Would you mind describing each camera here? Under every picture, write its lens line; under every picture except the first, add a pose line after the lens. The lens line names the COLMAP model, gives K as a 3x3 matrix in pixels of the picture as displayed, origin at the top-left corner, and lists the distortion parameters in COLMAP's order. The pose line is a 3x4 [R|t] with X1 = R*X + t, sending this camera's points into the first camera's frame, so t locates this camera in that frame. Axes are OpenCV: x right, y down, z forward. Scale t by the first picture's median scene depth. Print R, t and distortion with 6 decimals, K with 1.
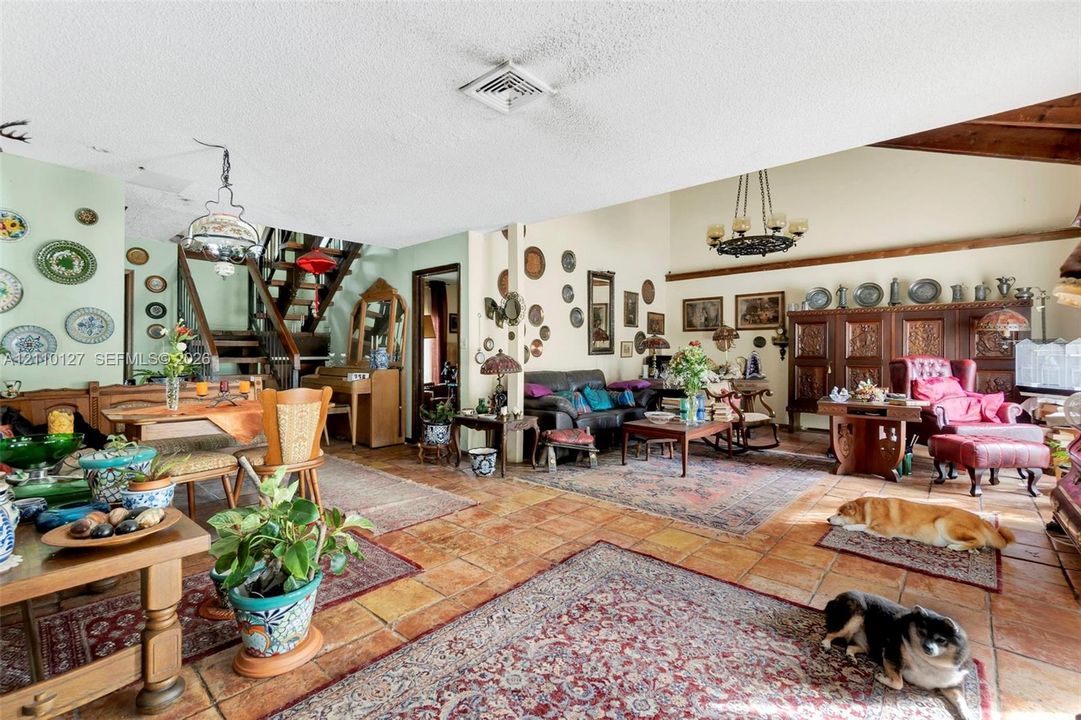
lens RADIAL K [[486.1, 0, 547.4], [0, 486.1, 353.3], [0, 0, 1]] dist [-0.001906, 0.000317]
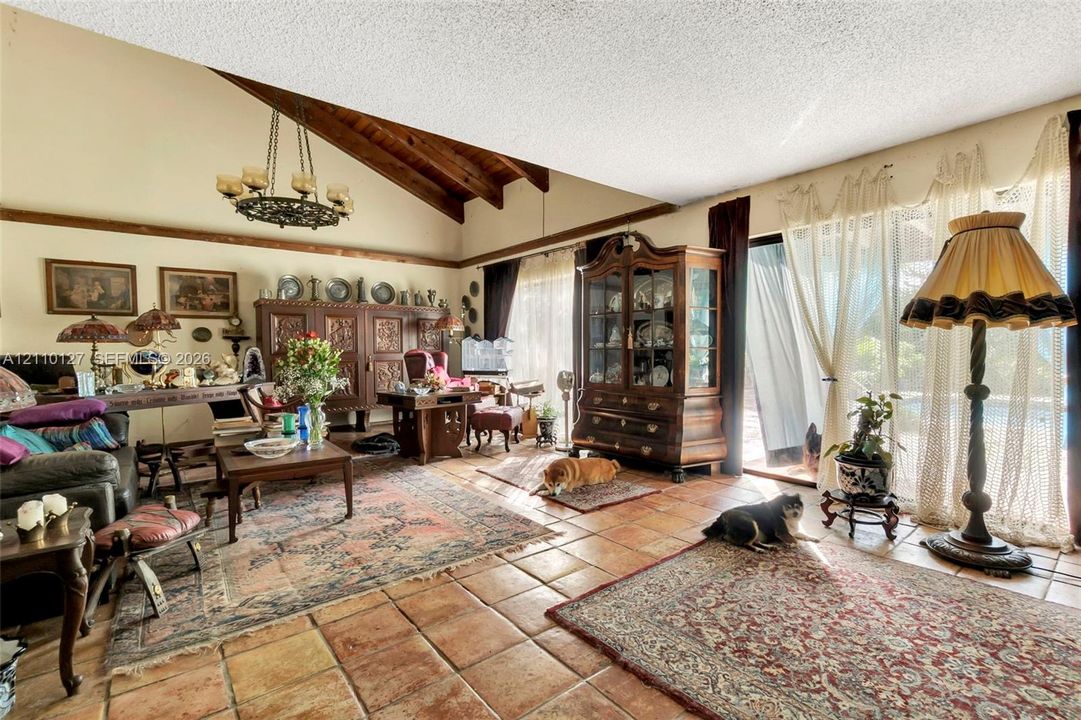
lens RADIAL K [[486.1, 0, 547.2], [0, 486.1, 362.8], [0, 0, 1]] dist [-0.001906, 0.000317]
pose [[0.151193, -0.033611, 0.987933, -0.400966], [0.009216, 0.999426, 0.032592, 0.001596], [-0.988461, 0.004177, 0.151416, 0.622270]]
